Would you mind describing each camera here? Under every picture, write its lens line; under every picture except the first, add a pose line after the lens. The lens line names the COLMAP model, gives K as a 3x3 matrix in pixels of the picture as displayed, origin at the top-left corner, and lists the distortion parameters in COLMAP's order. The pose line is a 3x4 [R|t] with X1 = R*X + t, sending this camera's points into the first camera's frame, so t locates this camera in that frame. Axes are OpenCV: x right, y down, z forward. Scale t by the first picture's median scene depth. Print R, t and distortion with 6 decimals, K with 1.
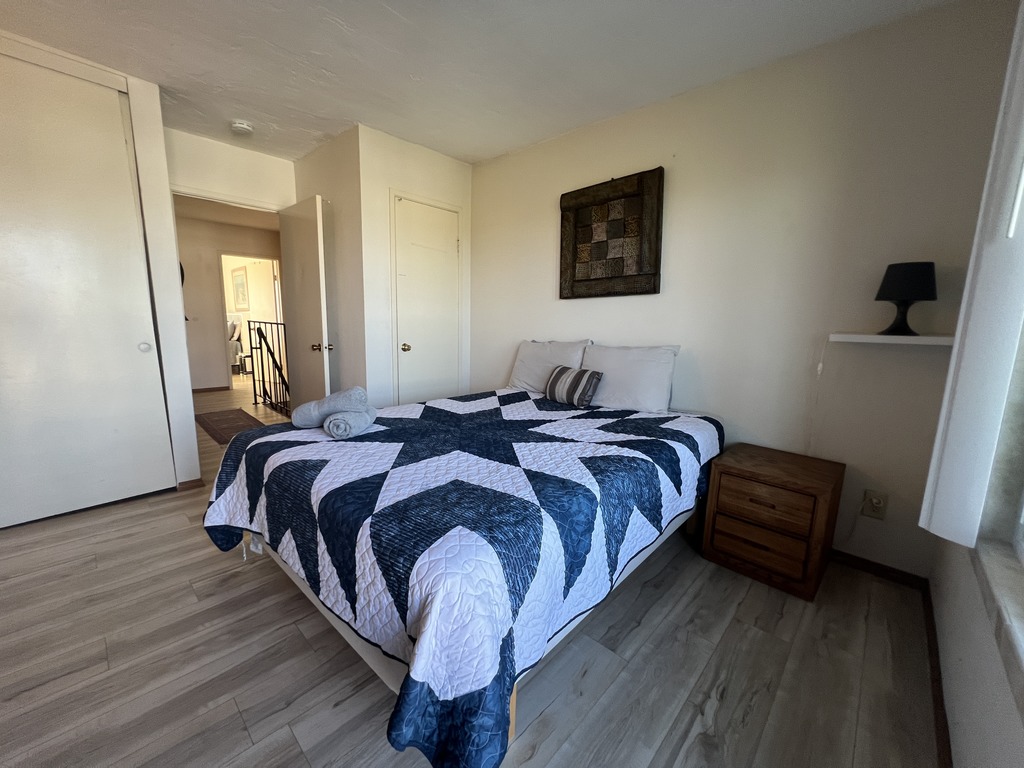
lens RADIAL K [[408.7, 0, 513.6], [0, 408.7, 378.6], [0, 0, 1]] dist [-0.002147, -0.000251]
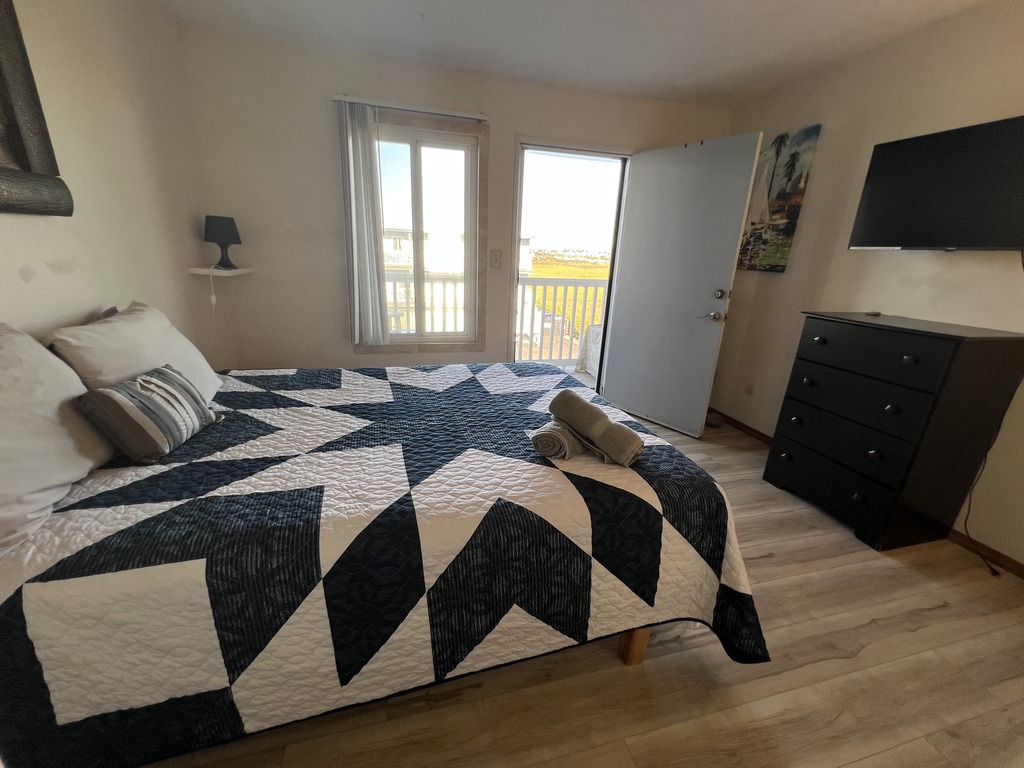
lens RADIAL K [[408.7, 0, 513.2], [0, 408.7, 386.1], [0, 0, 1]] dist [-0.002147, -0.000251]
pose [[-0.841366, -0.218330, 0.494404, -0.727481], [0.026312, 0.897142, 0.440958, -0.352427], [-0.539825, 0.384016, -0.749080, 1.745142]]
